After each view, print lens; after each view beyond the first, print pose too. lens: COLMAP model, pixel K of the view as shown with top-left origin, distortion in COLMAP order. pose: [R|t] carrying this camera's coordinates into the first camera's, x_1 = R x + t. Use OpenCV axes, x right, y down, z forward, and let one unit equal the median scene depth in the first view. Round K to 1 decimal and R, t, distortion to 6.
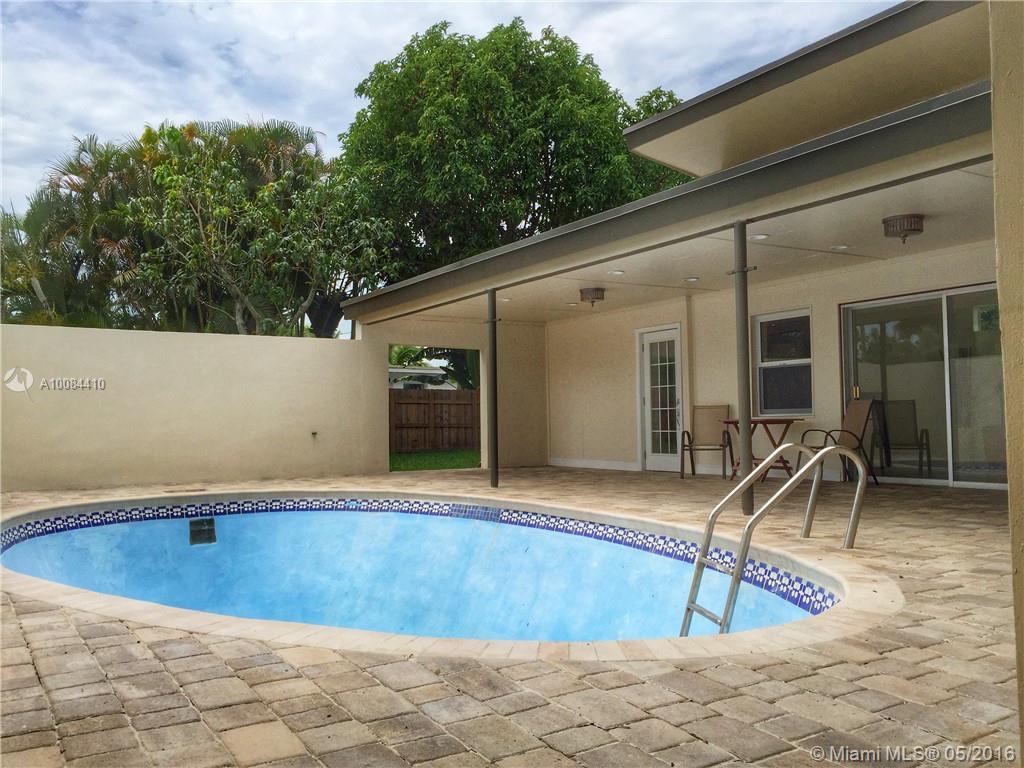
lens RADIAL K [[878.8, 0, 515.7], [0, 878.8, 380.2], [0, 0, 1]] dist [0.062483, 0.000353]
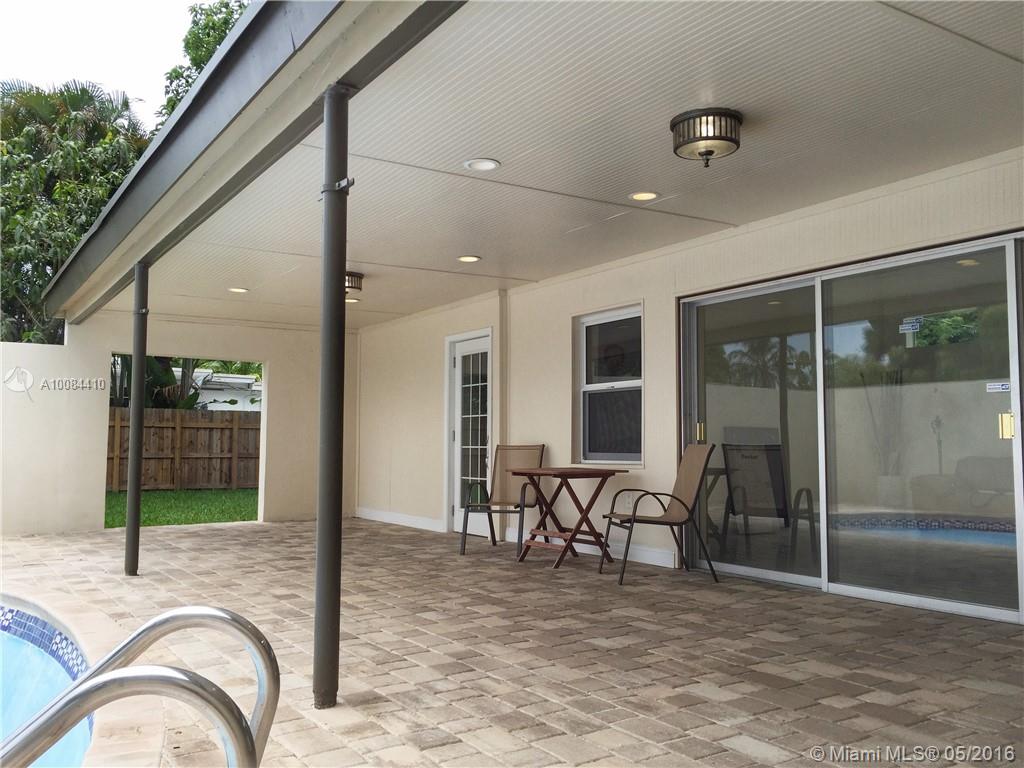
lens RADIAL K [[878.8, 0, 507.1], [0, 878.8, 389.3], [0, 0, 1]] dist [0.062483, 0.000353]
pose [[0.999907, 0.013181, 0.003529, 0.229575], [-0.013133, 0.999826, -0.013284, -0.006627], [-0.003703, 0.013237, 0.999906, 0.336668]]
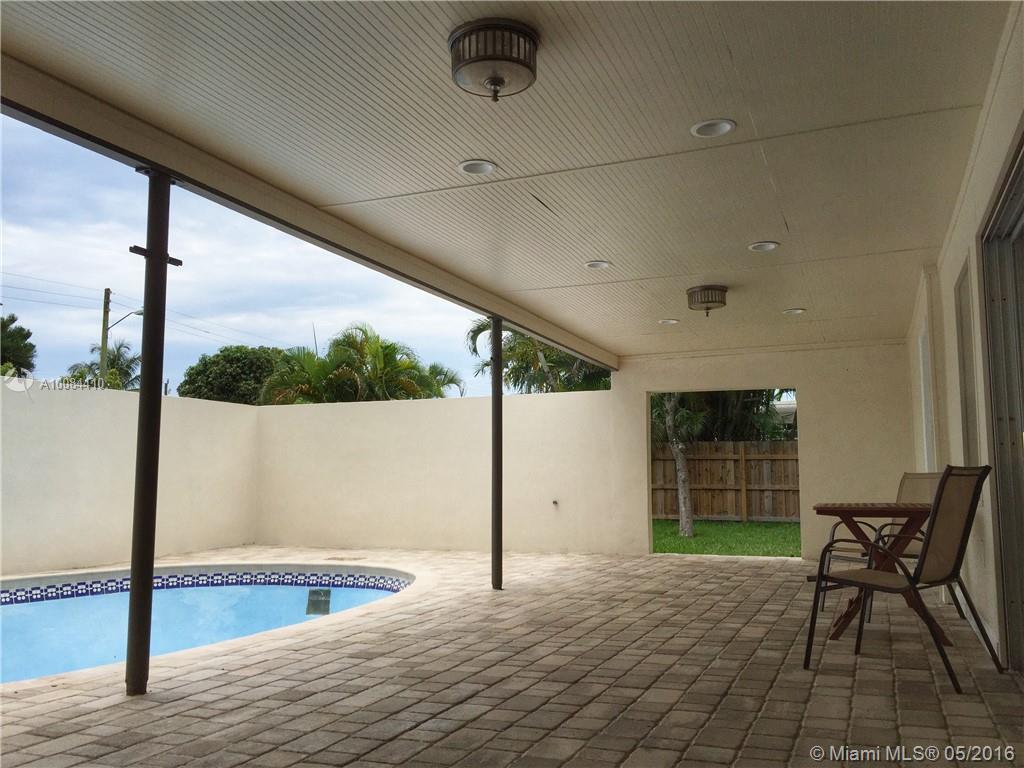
lens RADIAL K [[878.8, 0, 513.5], [0, 878.8, 384.6], [0, 0, 1]] dist [0.062483, 0.000353]
pose [[0.574927, -0.081757, -0.814110, 0.577413], [0.040221, 0.996616, -0.071681, 0.005441], [0.817216, 0.008467, 0.576270, 0.567855]]
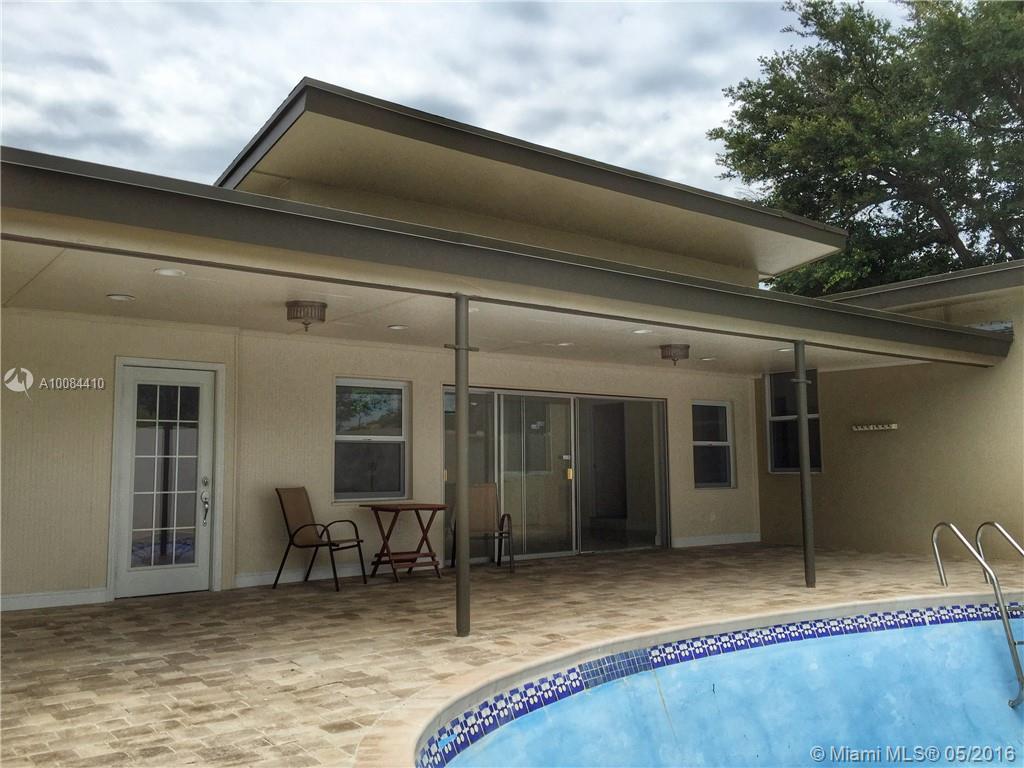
lens RADIAL K [[878.8, 0, 509.4], [0, 878.8, 378.1], [0, 0, 1]] dist [0.062483, 0.000353]
pose [[-0.082655, 0.121394, 0.989157, -0.582713], [-0.035300, 0.991574, -0.124641, 0.025281], [-0.995953, -0.045220, -0.077673, 0.970486]]
